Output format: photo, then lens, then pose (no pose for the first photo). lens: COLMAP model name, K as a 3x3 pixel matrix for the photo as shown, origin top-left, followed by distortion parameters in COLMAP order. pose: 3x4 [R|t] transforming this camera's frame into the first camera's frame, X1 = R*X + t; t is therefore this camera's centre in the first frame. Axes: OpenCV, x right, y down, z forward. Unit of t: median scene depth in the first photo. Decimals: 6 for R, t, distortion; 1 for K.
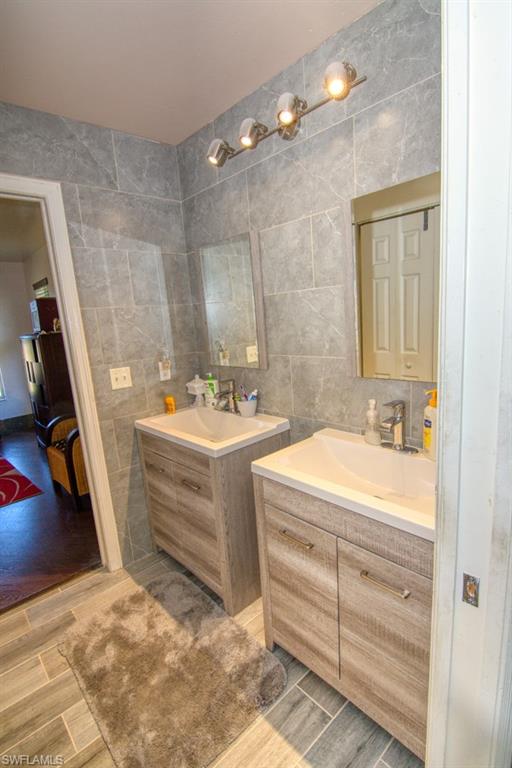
lens RADIAL K [[368.7, 0, 256.8], [0, 368.7, 383.2], [0, 0, 1]] dist [-0.010651, -0.008880]
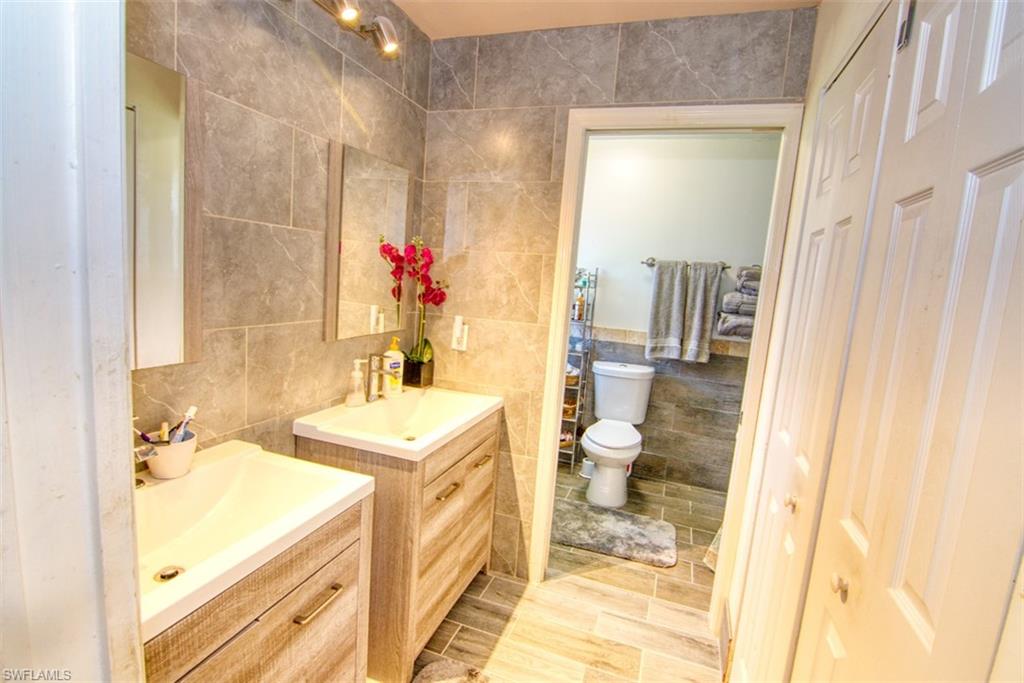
lens RADIAL K [[491.6, 0, 511.5], [0, 491.6, 342.6], [0, 0, 1]] dist [-0.010651, -0.008880]
pose [[-0.475154, -0.079692, 0.876287, -0.902641], [0.120492, 0.980615, 0.154515, -0.134110], [-0.871614, 0.179004, -0.456341, 1.107773]]
